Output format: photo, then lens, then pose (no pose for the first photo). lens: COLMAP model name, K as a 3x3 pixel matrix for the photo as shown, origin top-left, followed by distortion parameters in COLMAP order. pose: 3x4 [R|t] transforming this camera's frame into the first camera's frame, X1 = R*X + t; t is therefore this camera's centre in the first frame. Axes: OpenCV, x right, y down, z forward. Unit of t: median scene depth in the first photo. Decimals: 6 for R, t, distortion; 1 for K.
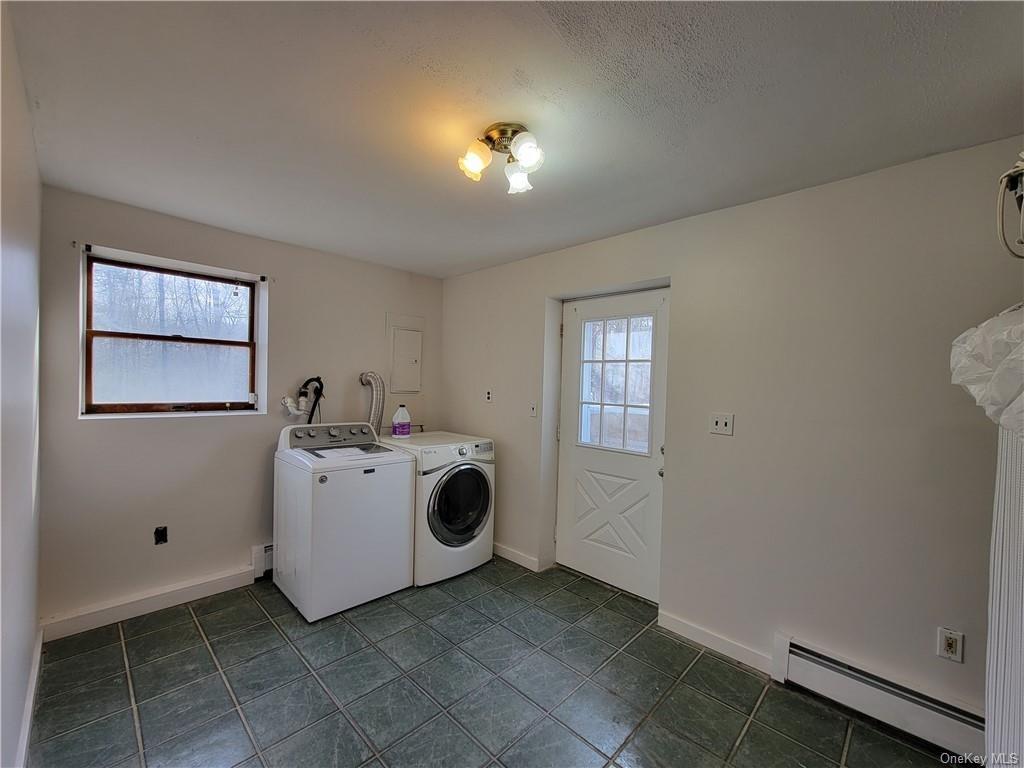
lens RADIAL K [[417.6, 0, 507.5], [0, 417.6, 390.4], [0, 0, 1]] dist [-0.000803, 0.000184]
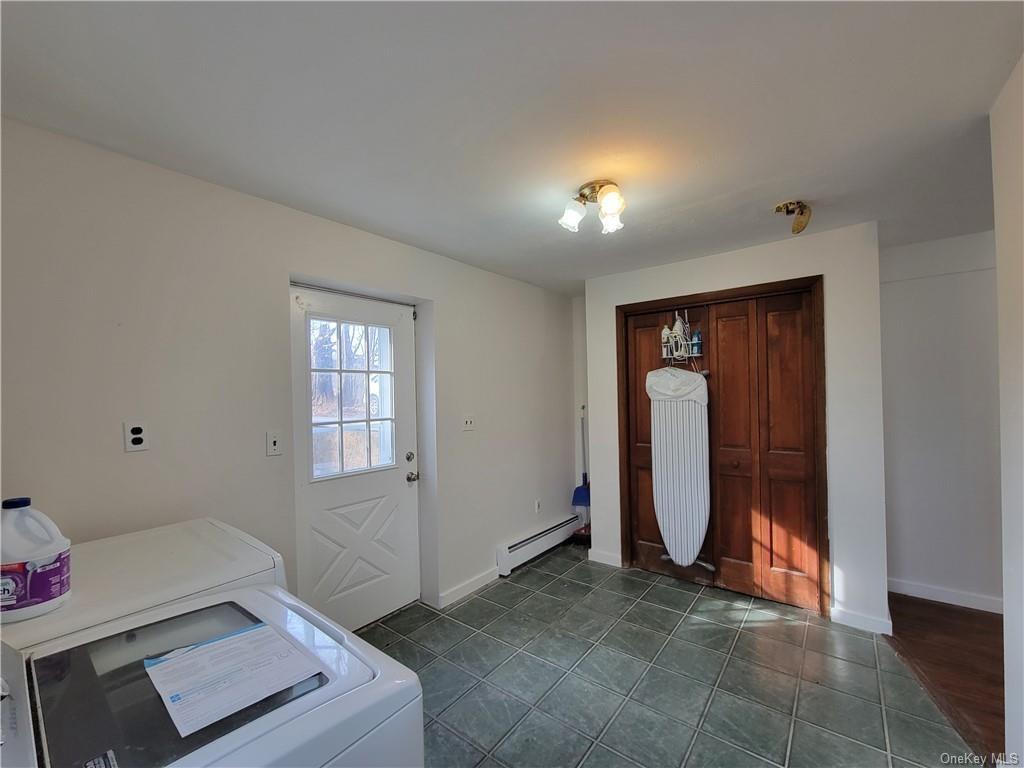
lens RADIAL K [[417.6, 0, 507.5], [0, 417.6, 390.4], [0, 0, 1]] dist [-0.000803, 0.000184]
pose [[-0.094843, -0.021806, 0.995253, -0.780656], [0.034887, 0.999073, 0.025215, -0.050119], [-0.994881, 0.037113, -0.093995, 0.924273]]
